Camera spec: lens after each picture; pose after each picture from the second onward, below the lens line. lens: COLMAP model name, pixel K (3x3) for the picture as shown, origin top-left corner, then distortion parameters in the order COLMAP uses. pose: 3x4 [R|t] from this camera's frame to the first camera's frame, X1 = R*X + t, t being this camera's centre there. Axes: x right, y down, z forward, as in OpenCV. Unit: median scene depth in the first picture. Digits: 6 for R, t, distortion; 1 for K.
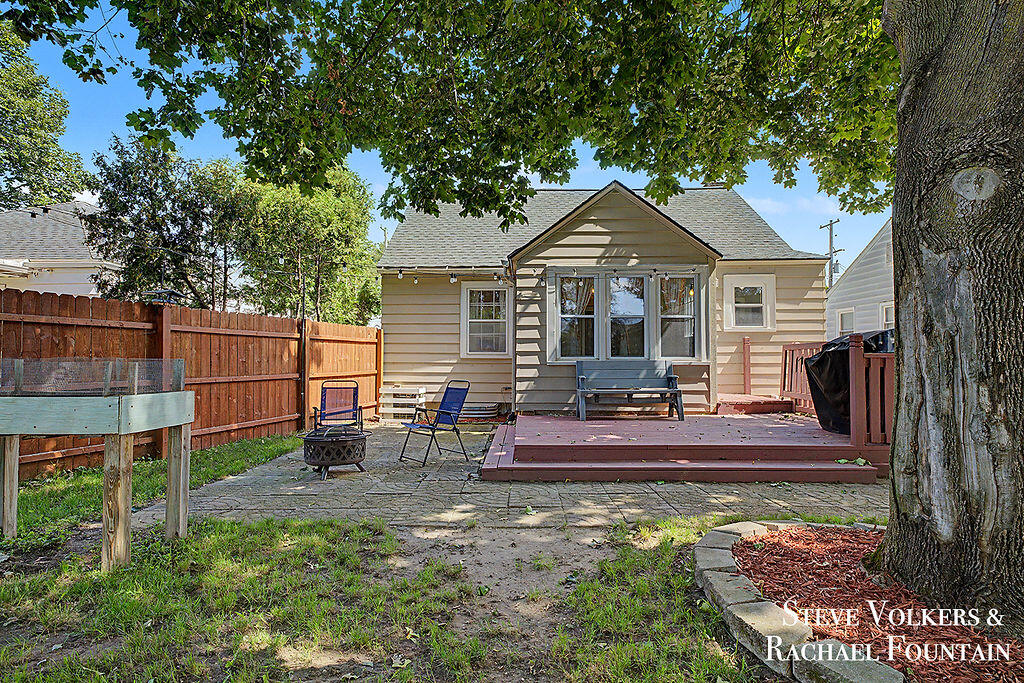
lens RADIAL K [[516.9, 0, 510.4], [0, 516.9, 356.8], [0, 0, 1]] dist [-0.002882, 0.000241]
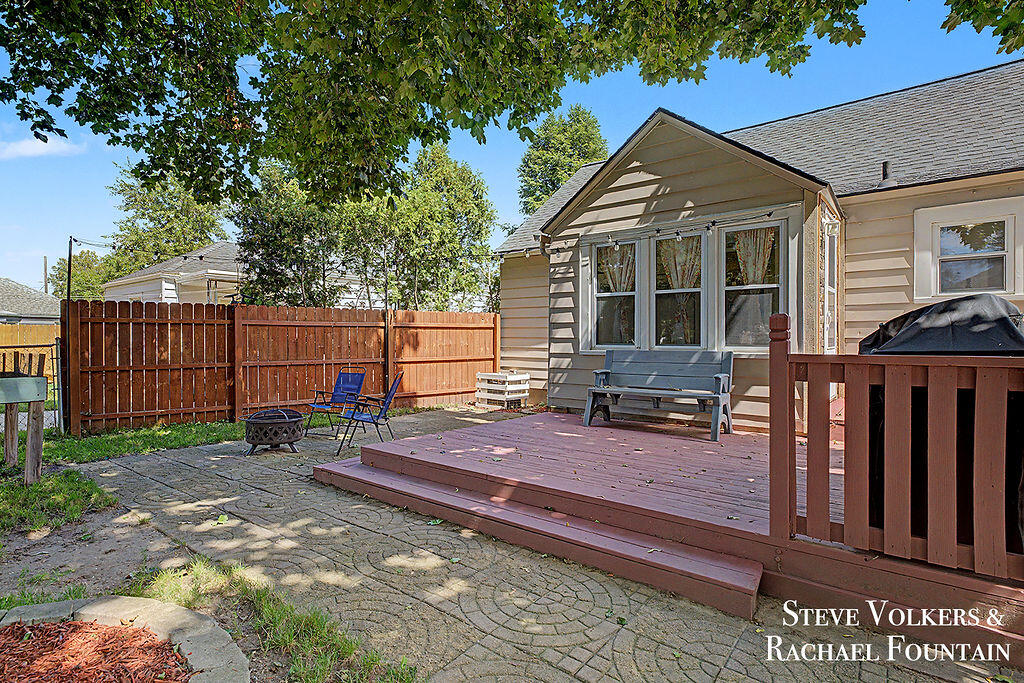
lens RADIAL K [[516.9, 0, 502.1], [0, 516.9, 345.6], [0, 0, 1]] dist [-0.002882, 0.000241]
pose [[0.801469, 0.008363, -0.597978, 0.466865], [0.003176, 0.999829, 0.018239, -0.014182], [0.598028, -0.016517, 0.801305, 0.258016]]
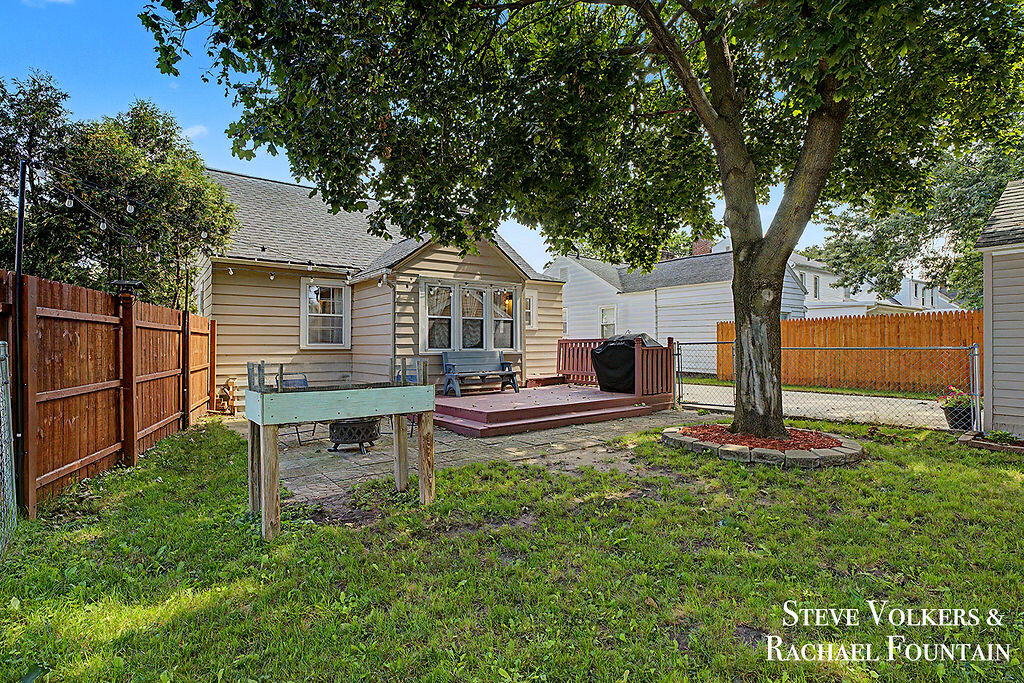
lens RADIAL K [[516.9, 0, 501.7], [0, 516.9, 342.7], [0, 0, 1]] dist [-0.002882, 0.000241]
pose [[0.784393, 0.000253, 0.620264, -0.545414], [-0.000257, 1.000000, -0.000083, -0.014561], [-0.620264, -0.000094, 0.784393, -0.098513]]
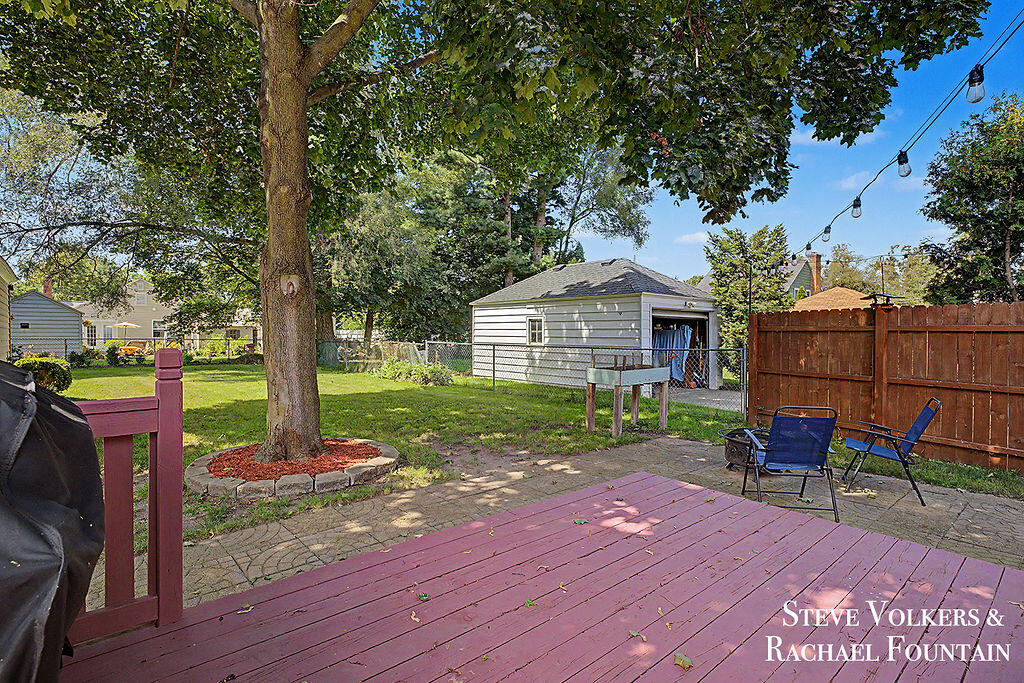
lens RADIAL K [[516.9, 0, 508.1], [0, 516.9, 339.6], [0, 0, 1]] dist [-0.002882, 0.000241]
pose [[-0.759192, 0.005667, -0.650842, 0.451289], [0.006594, 0.999978, 0.001016, -0.028751], [0.650833, -0.003521, -0.759213, 0.940356]]
